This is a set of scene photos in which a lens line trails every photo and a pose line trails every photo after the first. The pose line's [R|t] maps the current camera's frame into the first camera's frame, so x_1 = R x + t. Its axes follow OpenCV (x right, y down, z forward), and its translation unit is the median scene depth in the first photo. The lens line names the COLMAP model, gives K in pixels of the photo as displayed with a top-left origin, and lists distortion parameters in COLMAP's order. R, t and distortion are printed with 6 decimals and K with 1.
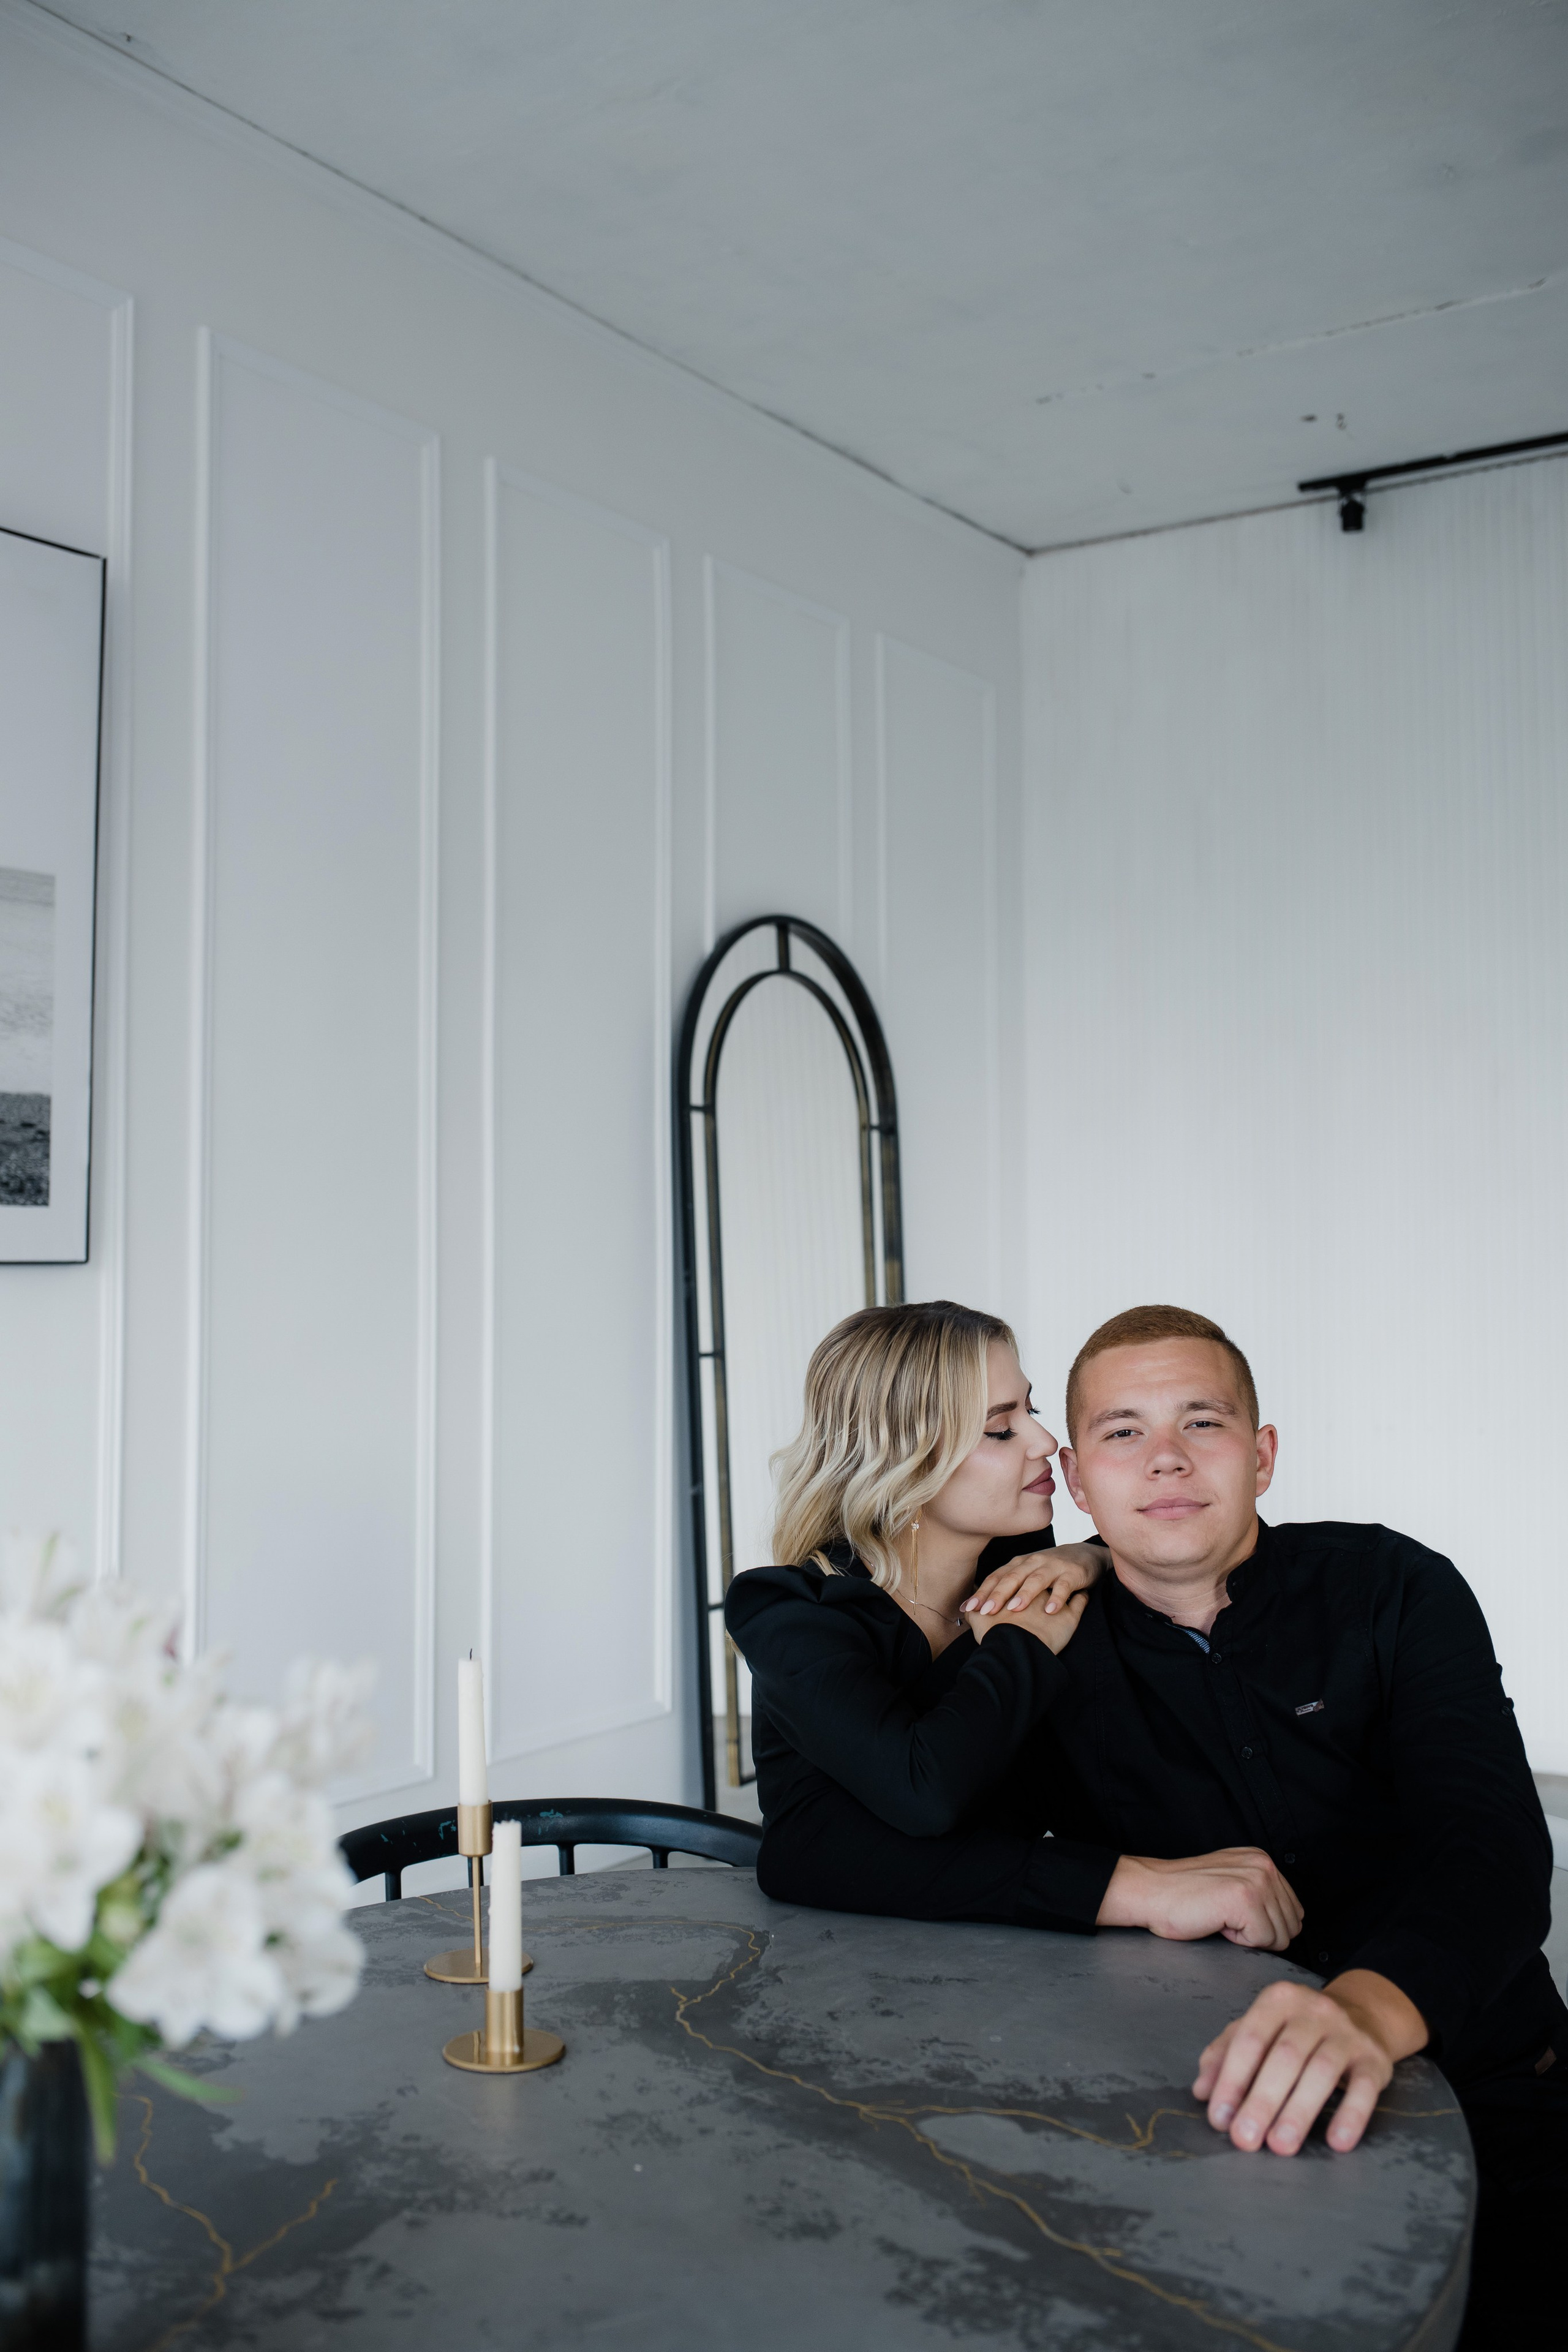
lens RADIAL K [[2249.8, 0, 783.0], [0, 2249.8, 1171.4], [0, 0, 1]] dist [-0.042441, 0.000000]
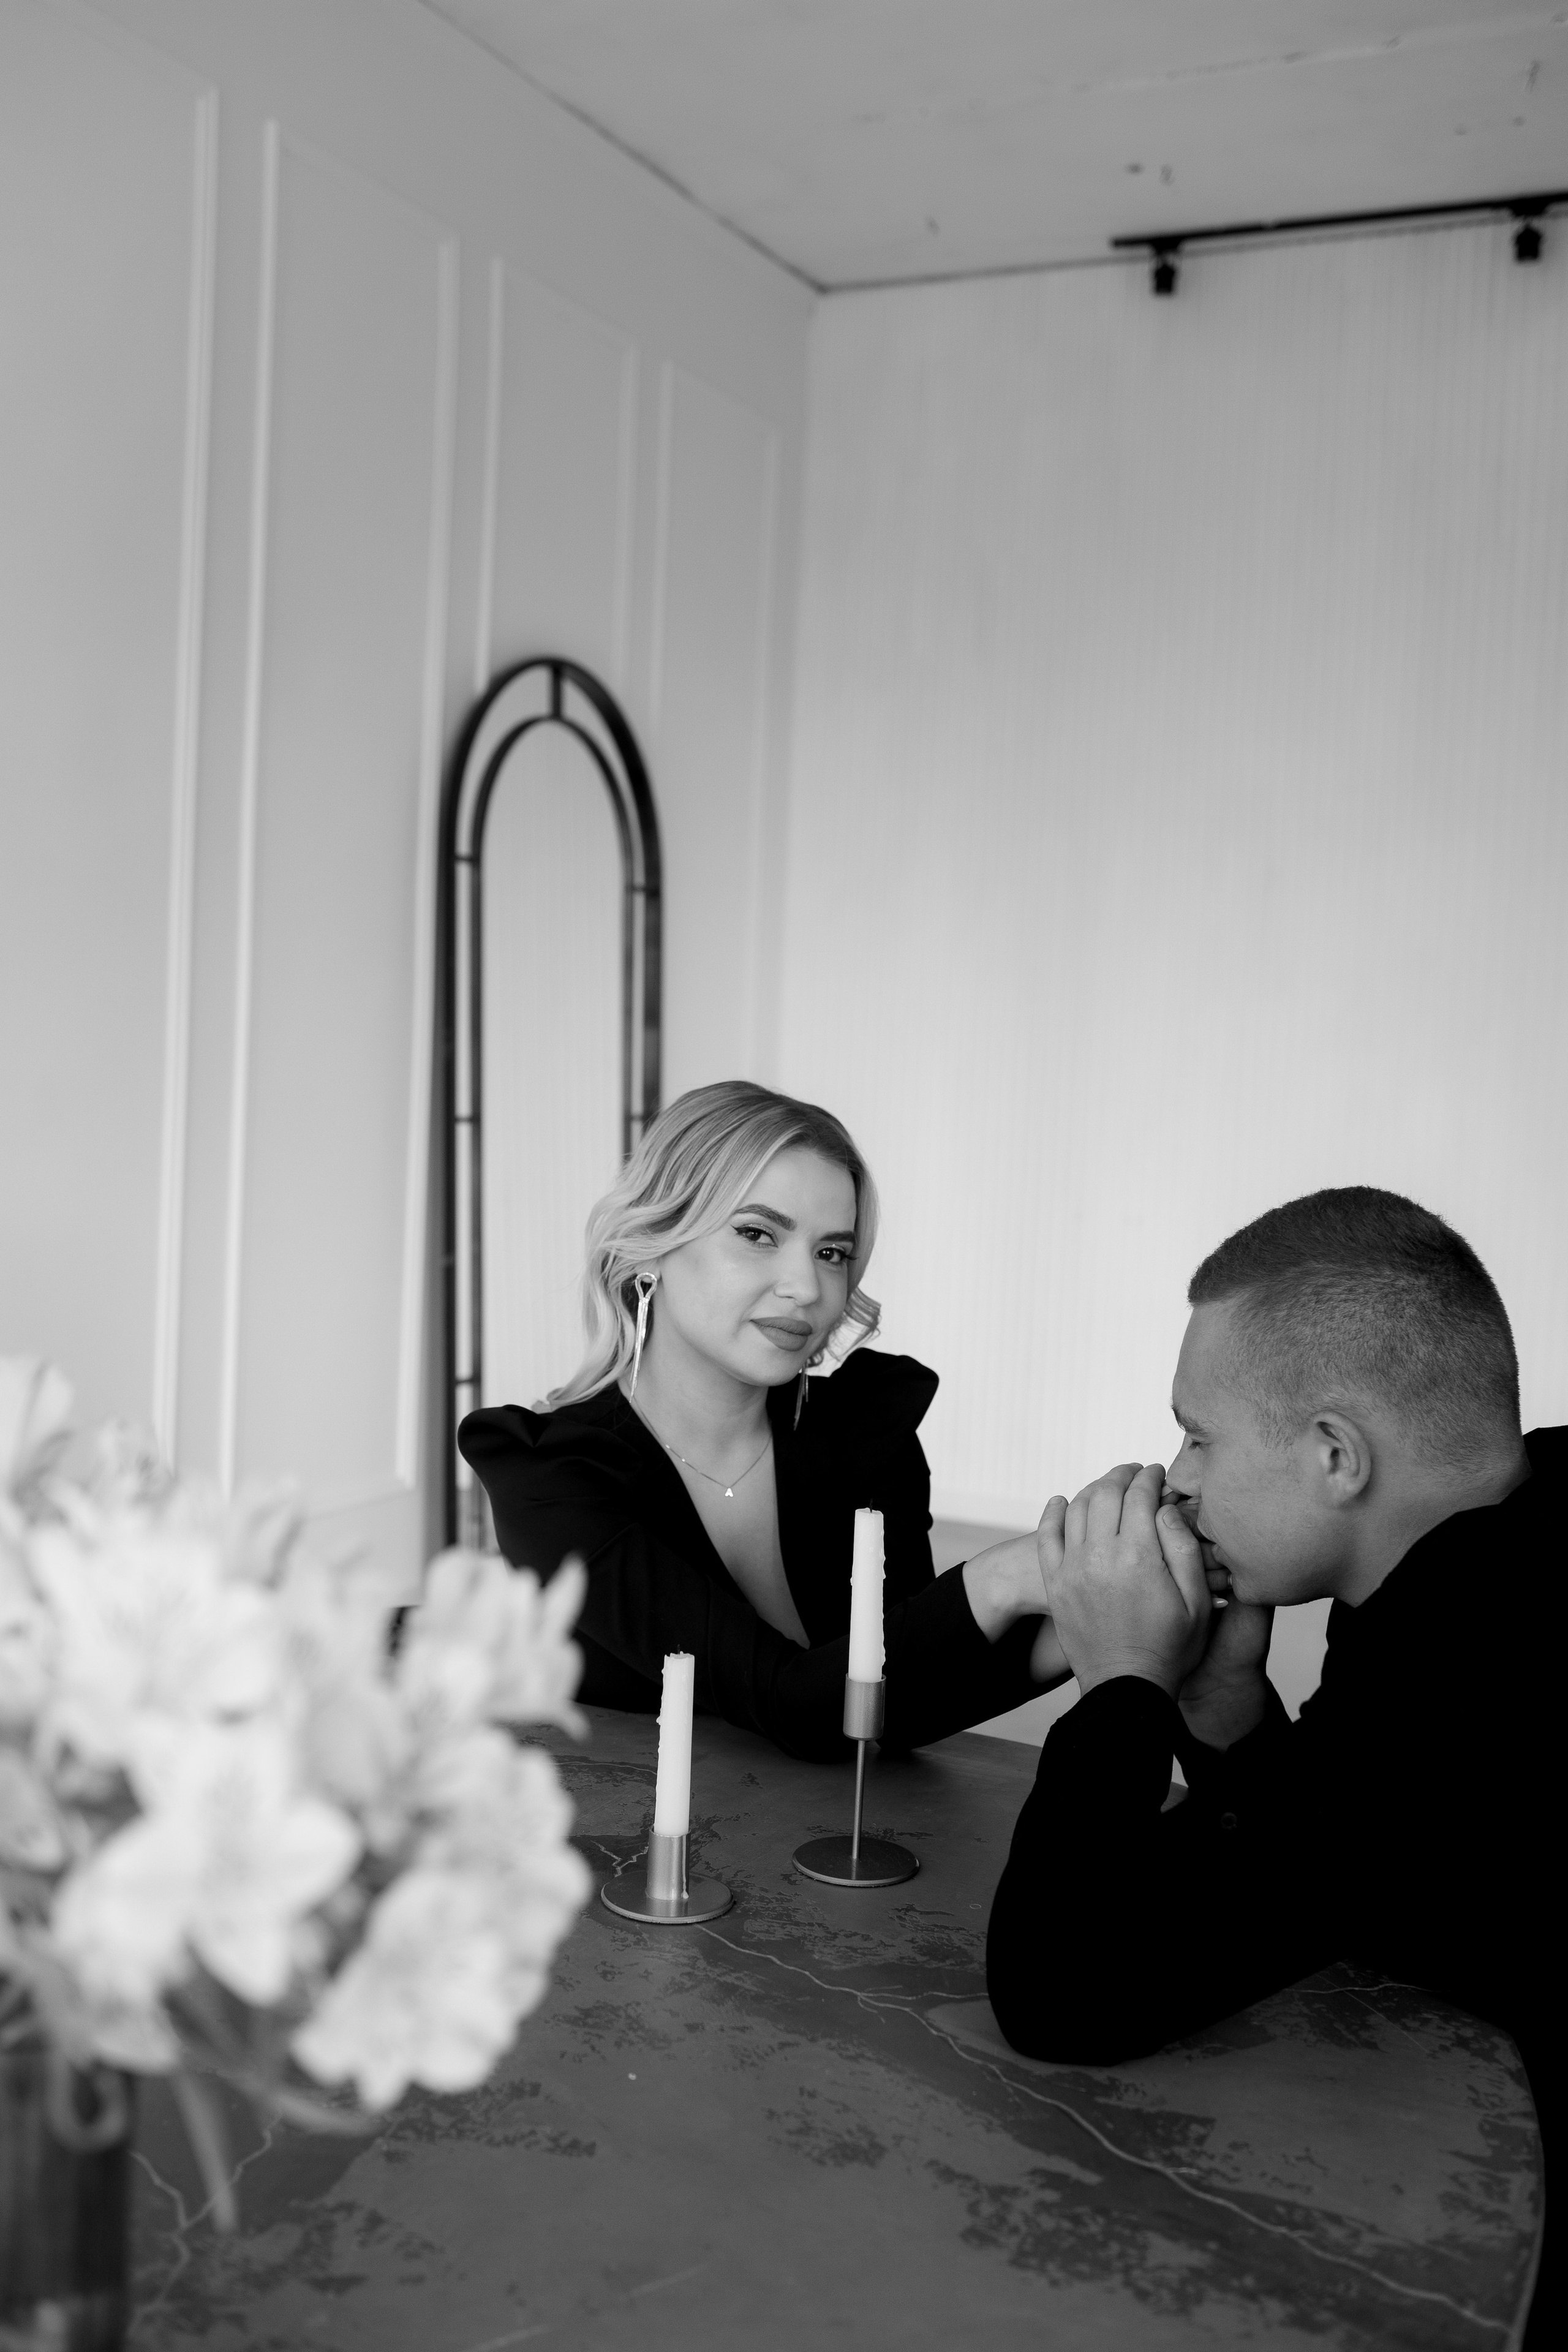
lens RADIAL K [[2249.8, 0, 770.2], [0, 2249.8, 1163.8], [0, 0, 1]] dist [-0.042441, 0.000000]
pose [[0.989707, 0.037775, 0.138032, -0.034011], [-0.051402, 0.994002, 0.096529, 0.001469], [-0.133558, -0.102630, 0.985713, 0.040210]]
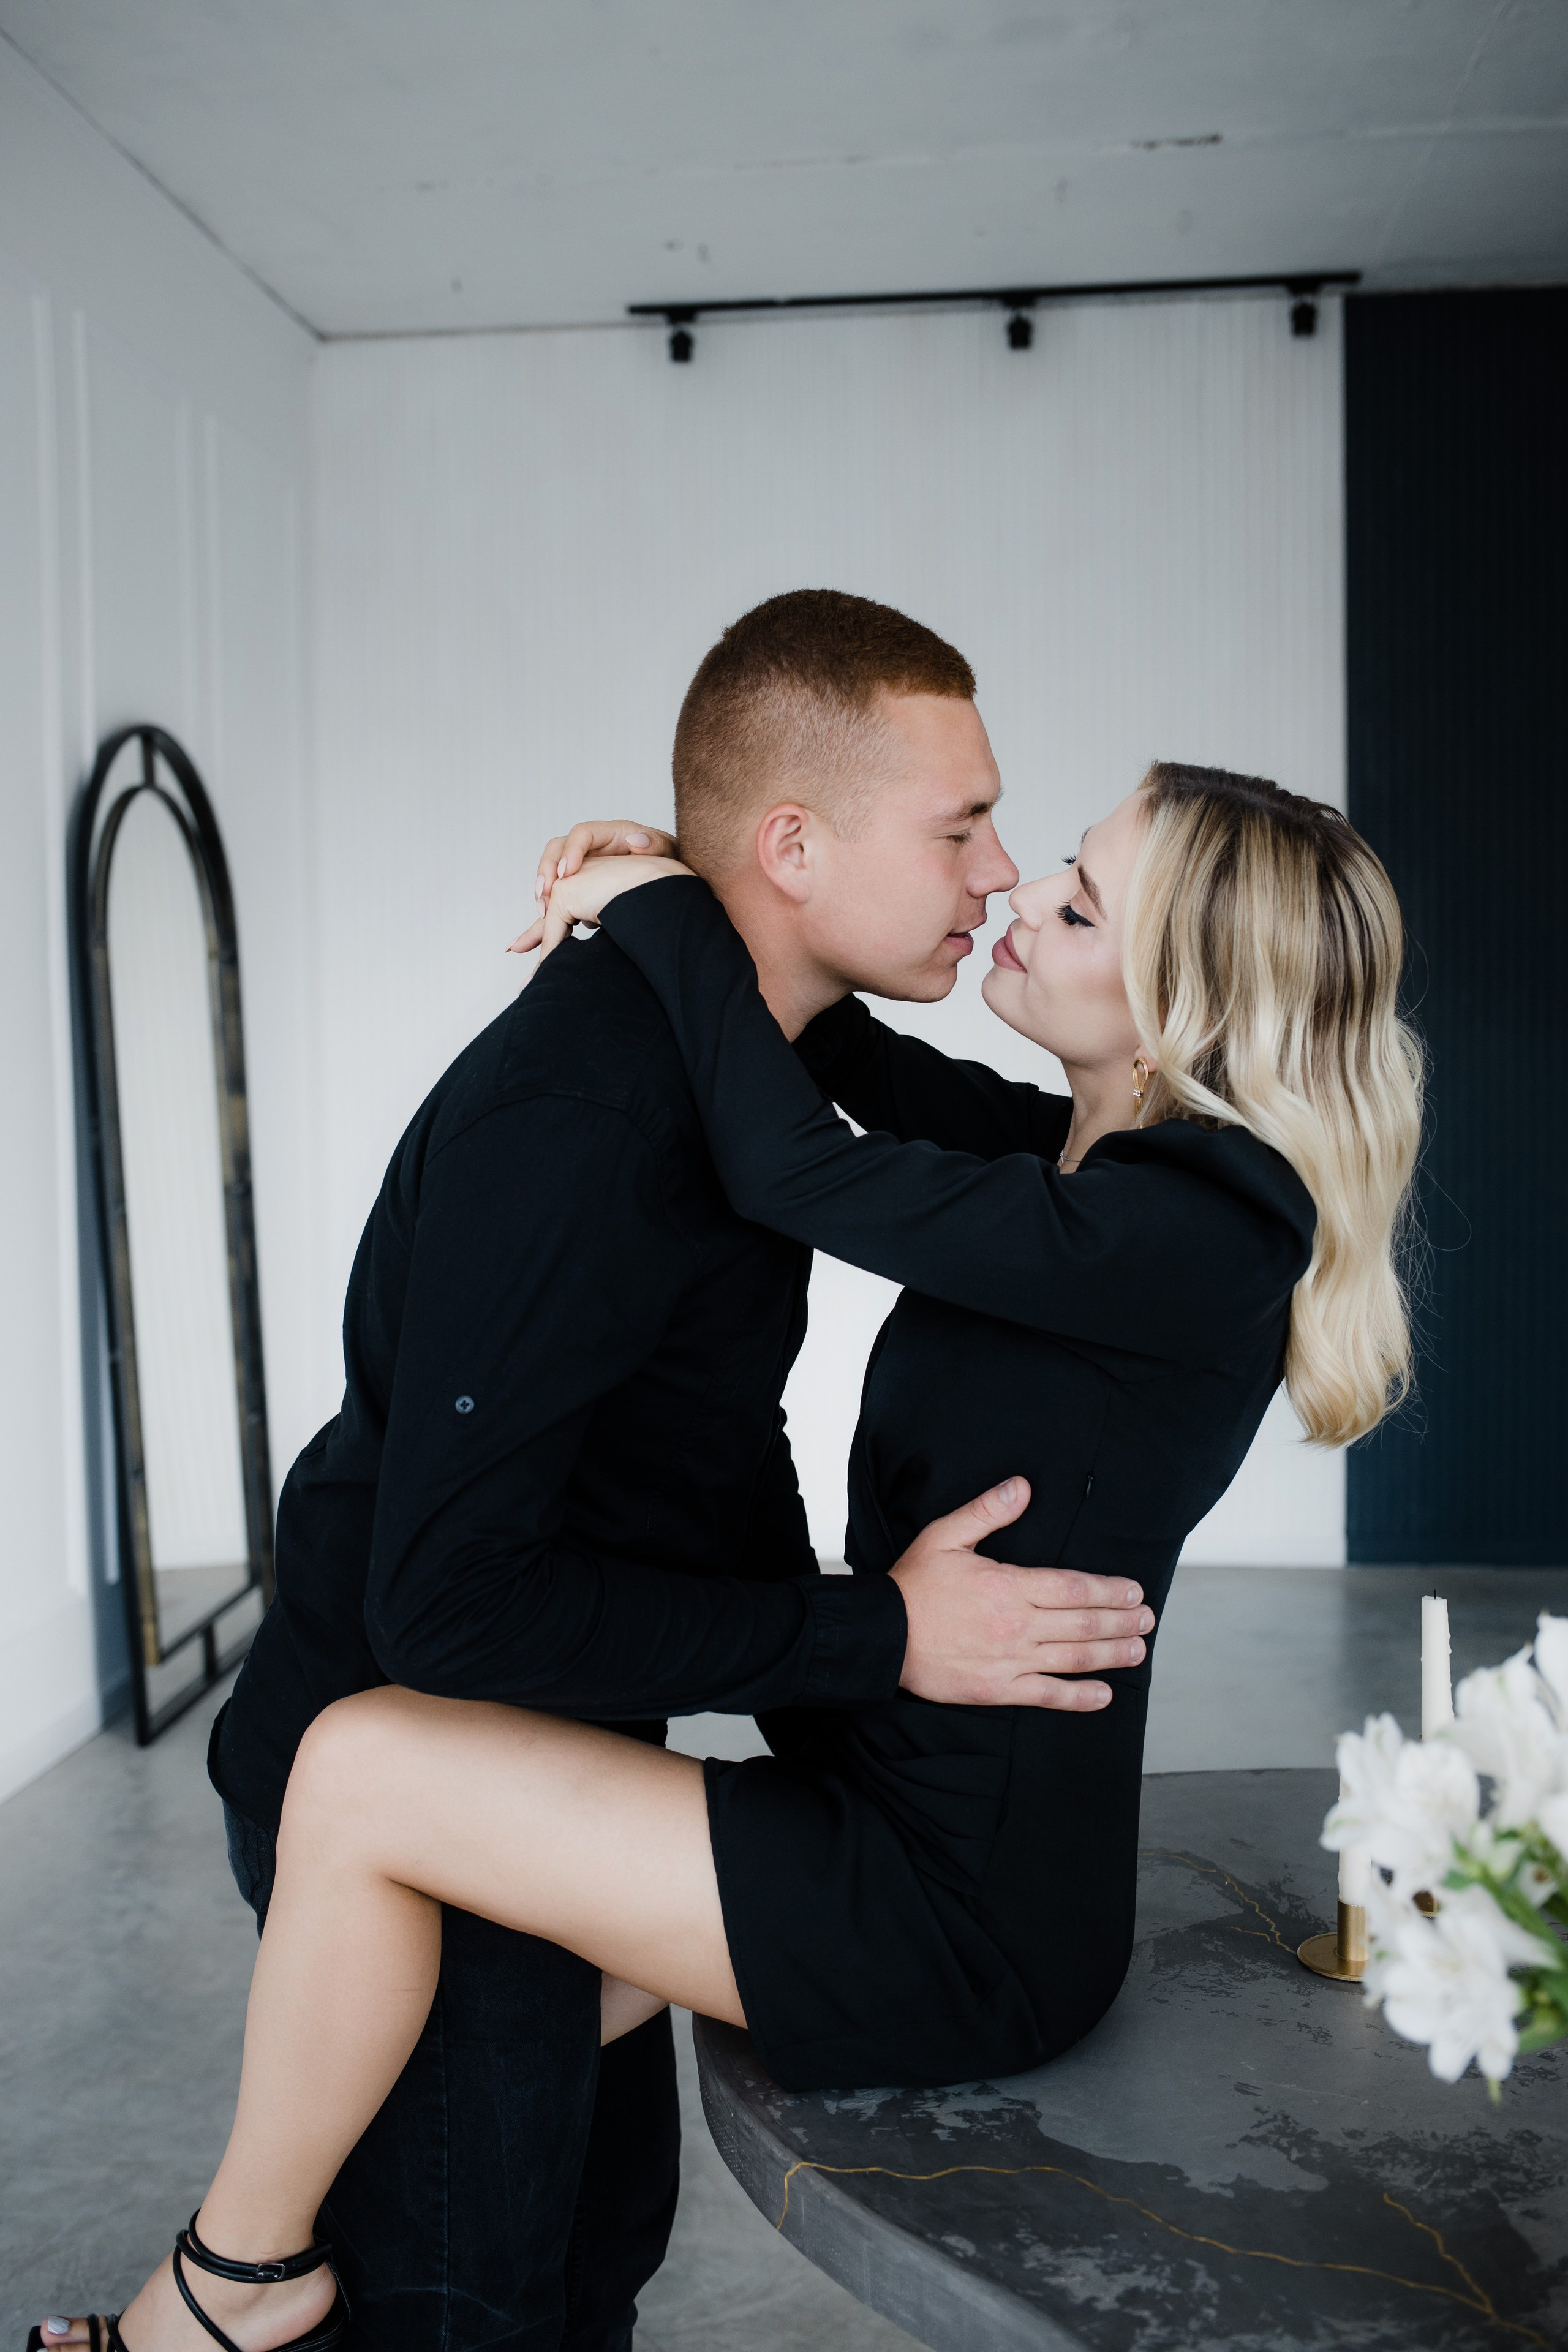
lens RADIAL K [[2249.8, 0, 789.8], [0, 2249.8, 1156.9], [0, 0, 1]] dist [-0.042441, 0.000000]
pose [[0.881964, -0.037289, 0.469840, -0.203871], [-0.004108, 0.996219, 0.086777, -0.019591], [-0.471299, -0.078465, 0.878476, 0.071381]]
